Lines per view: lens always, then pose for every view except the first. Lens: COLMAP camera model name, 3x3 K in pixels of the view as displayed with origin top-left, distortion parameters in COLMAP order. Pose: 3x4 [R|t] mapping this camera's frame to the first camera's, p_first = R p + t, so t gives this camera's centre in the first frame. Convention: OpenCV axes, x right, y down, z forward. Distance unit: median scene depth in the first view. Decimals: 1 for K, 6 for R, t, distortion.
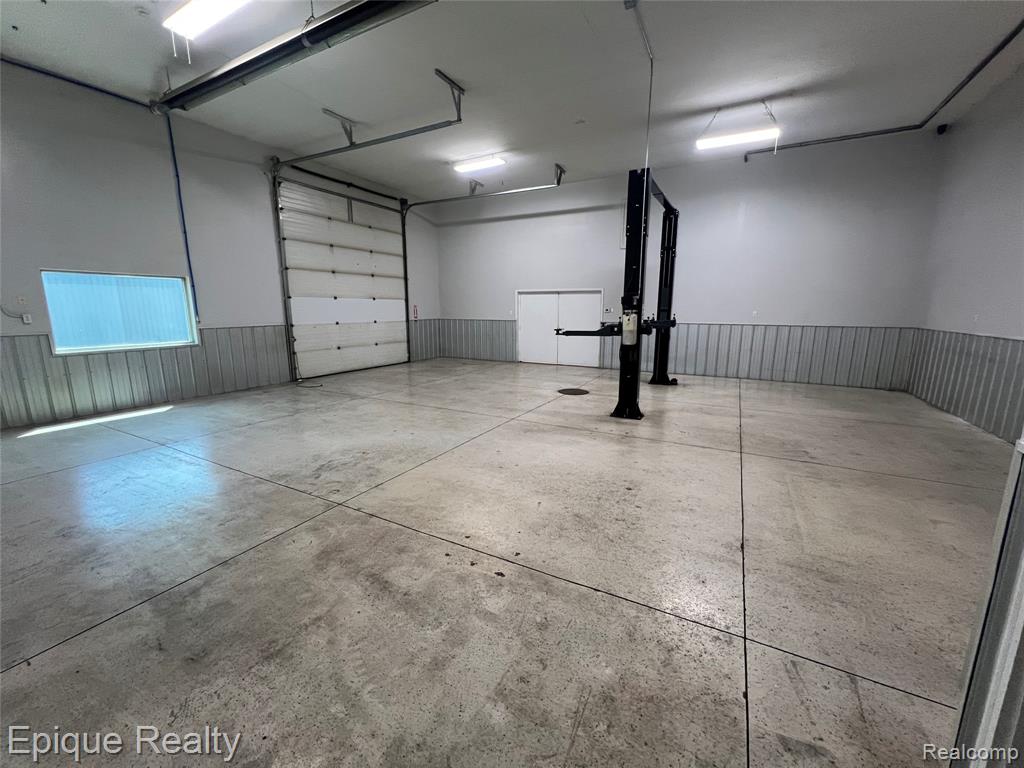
lens RADIAL K [[409.3, 0, 512.0], [0, 409.3, 384.0], [0, 0, 1]] dist [-0.002029, 0.000319]
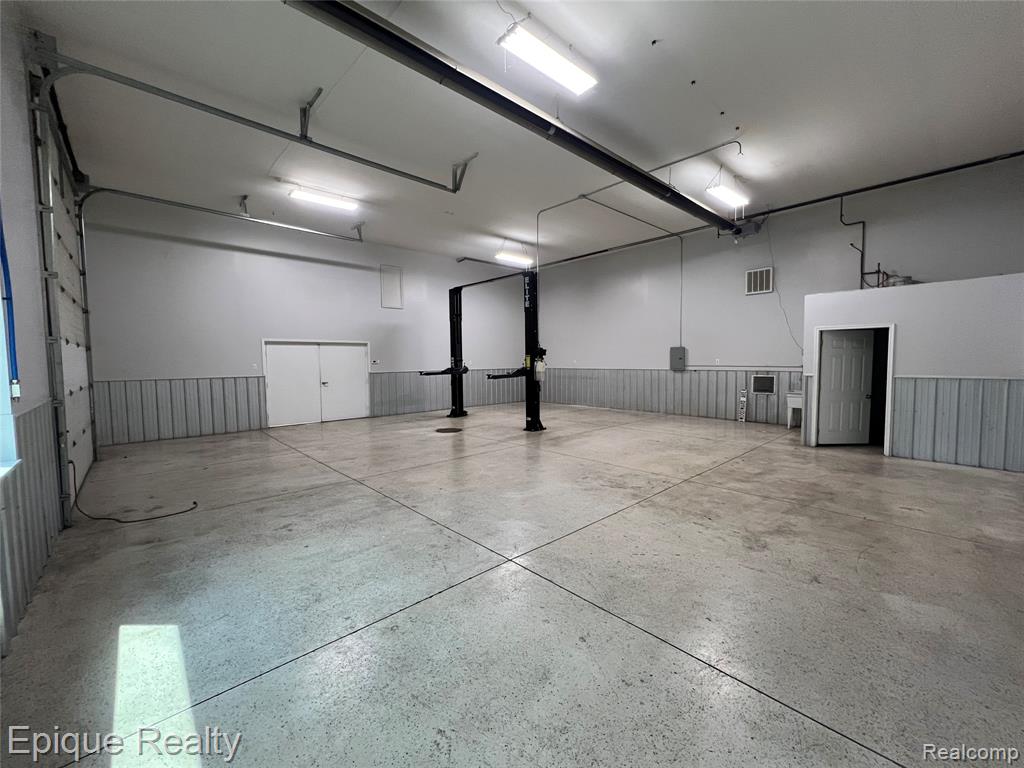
lens RADIAL K [[409.3, 0, 512.0], [0, 409.3, 384.0], [0, 0, 1]] dist [-0.002029, 0.000319]
pose [[0.326462, -0.060536, 0.943270, -1.481872], [0.185331, 0.982676, -0.001077, -0.129009], [-0.926863, 0.175169, 0.332025, 0.743876]]
